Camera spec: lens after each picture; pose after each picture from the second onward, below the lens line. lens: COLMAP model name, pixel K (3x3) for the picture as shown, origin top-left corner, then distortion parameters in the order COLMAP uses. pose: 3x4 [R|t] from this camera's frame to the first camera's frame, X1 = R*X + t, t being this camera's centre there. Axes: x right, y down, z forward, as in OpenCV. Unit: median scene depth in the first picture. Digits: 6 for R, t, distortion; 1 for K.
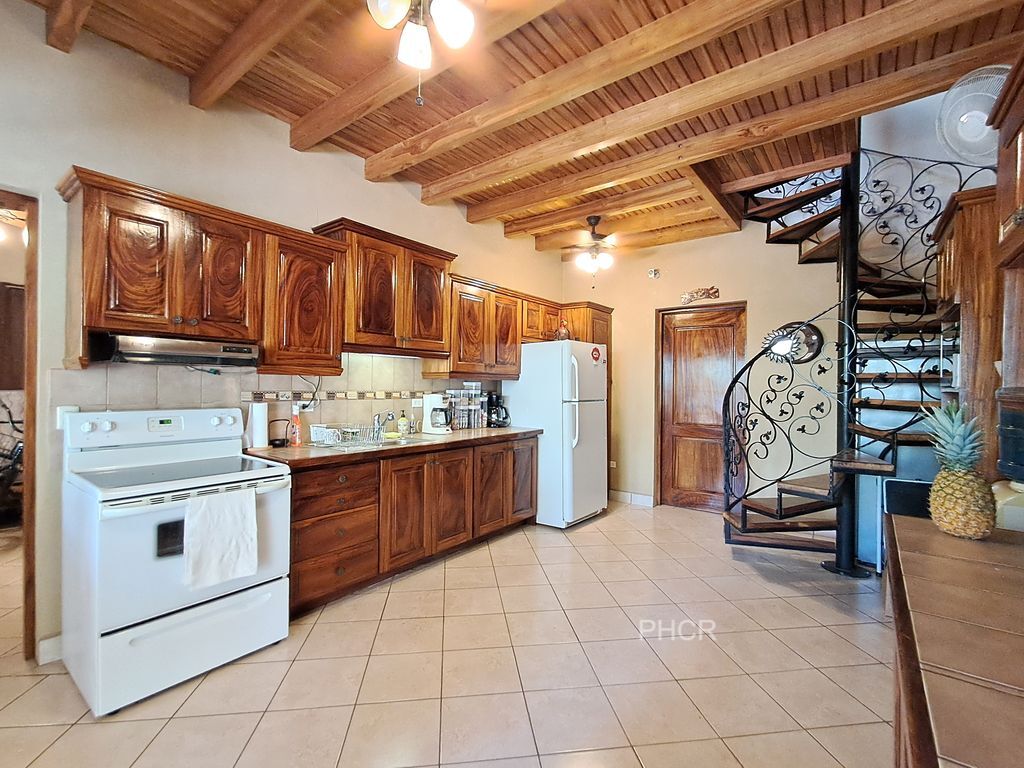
lens RADIAL K [[466.4, 0, 512.0], [0, 466.4, 384.0], [0, 0, 1]] dist [0.001898, 0.000676]
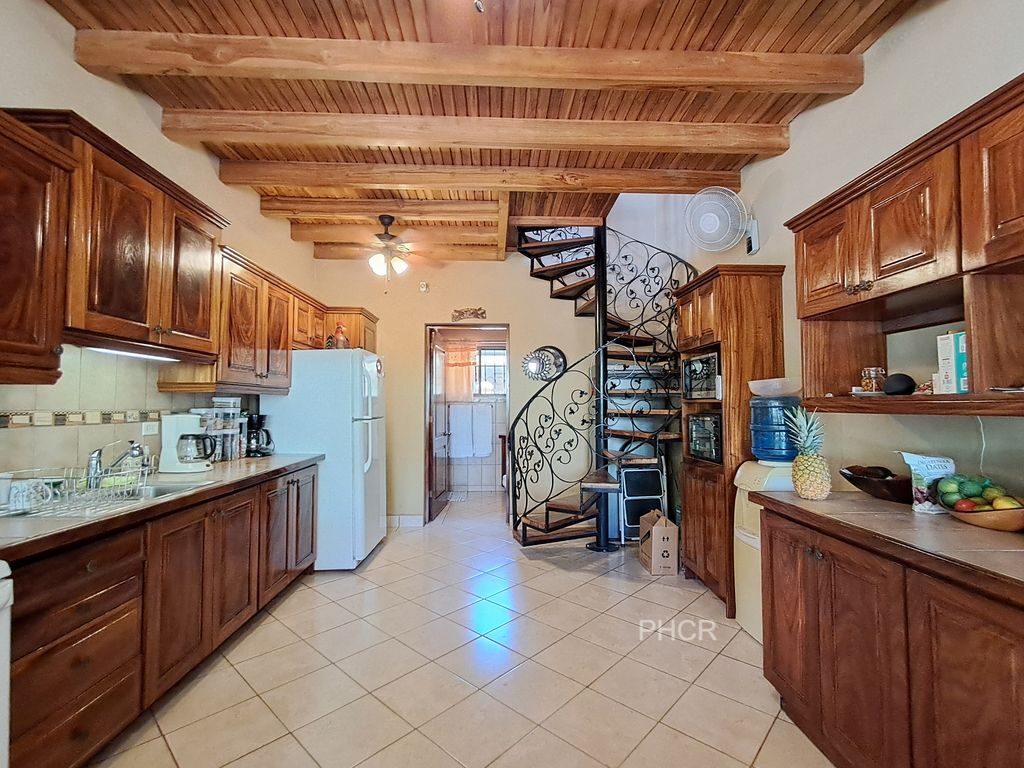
lens RADIAL K [[466.4, 0, 512.0], [0, 466.4, 384.0], [0, 0, 1]] dist [0.001898, 0.000676]
pose [[0.765602, 0.017498, 0.643076, -0.240923], [0.006022, 0.999391, -0.034363, 0.003509], [-0.643286, 0.030181, 0.765031, 0.166024]]
